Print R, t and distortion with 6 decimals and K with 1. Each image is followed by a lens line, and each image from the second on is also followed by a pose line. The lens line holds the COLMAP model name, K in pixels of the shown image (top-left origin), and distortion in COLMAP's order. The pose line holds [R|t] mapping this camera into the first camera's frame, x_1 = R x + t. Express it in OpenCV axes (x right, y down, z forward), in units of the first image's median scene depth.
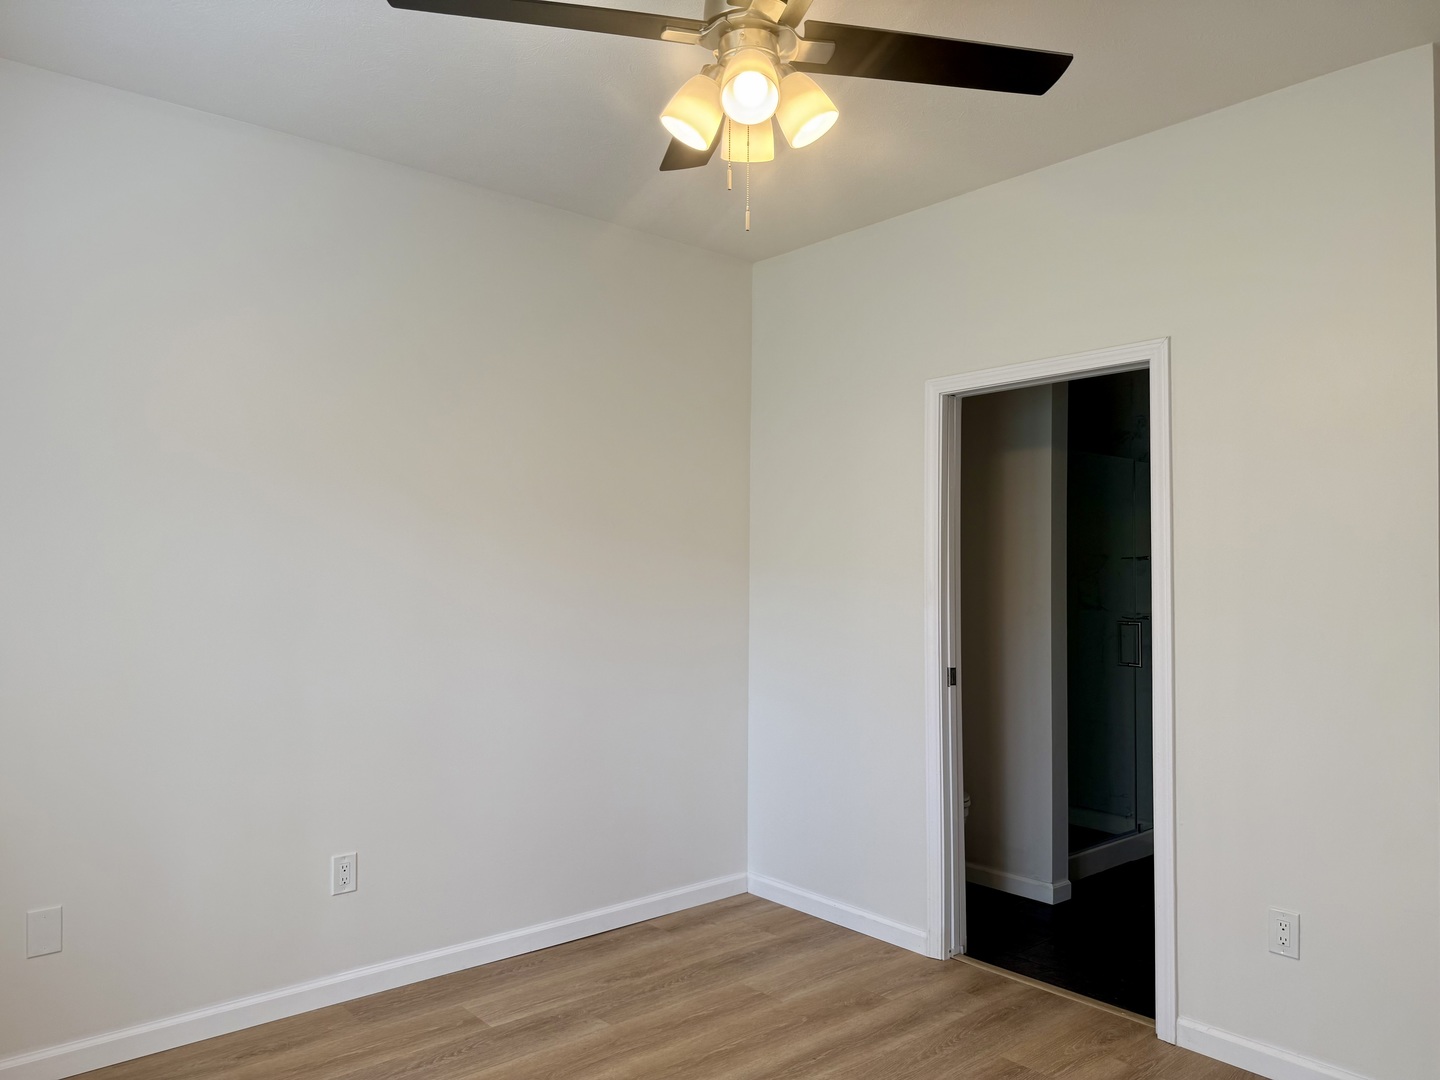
lens RADIAL K [[1017.6, 0, 718.8], [0, 1017.6, 541.8], [0, 0, 1]] dist [0.035711, -0.038486]
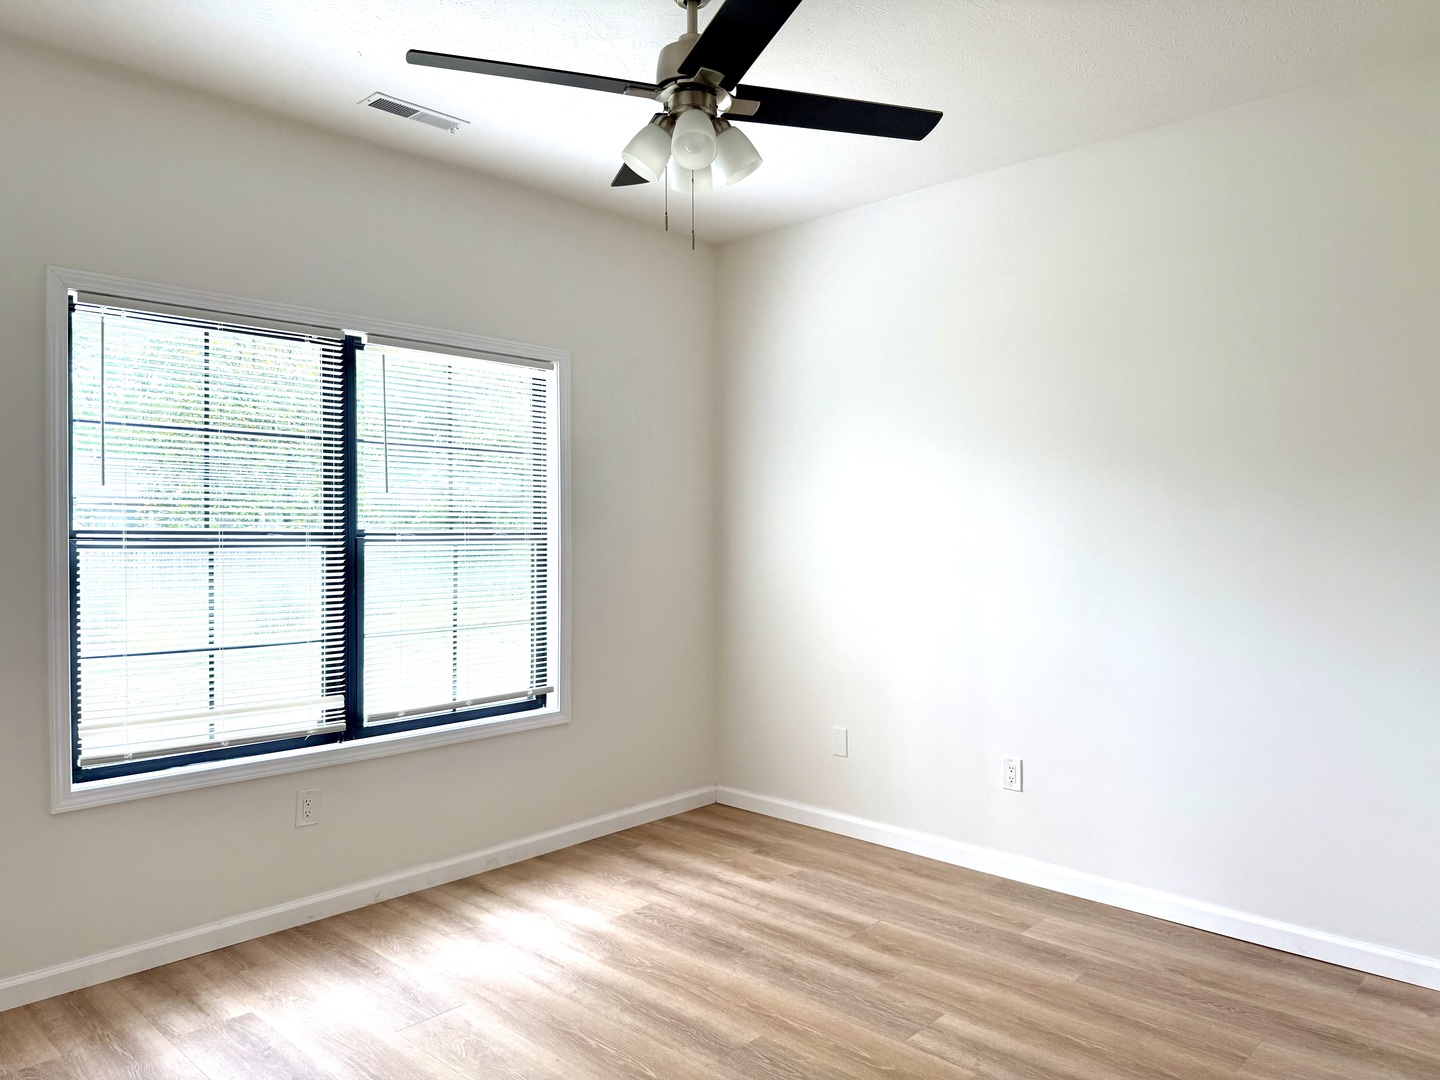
lens RADIAL K [[1017.6, 0, 734.6], [0, 1017.6, 540.1], [0, 0, 1]] dist [0.035711, -0.038486]
pose [[0.133326, 0.010384, -0.991018, 0.776821], [0.020905, 0.999693, 0.013287, 0.028933], [0.990852, -0.022489, 0.133068, 0.529523]]
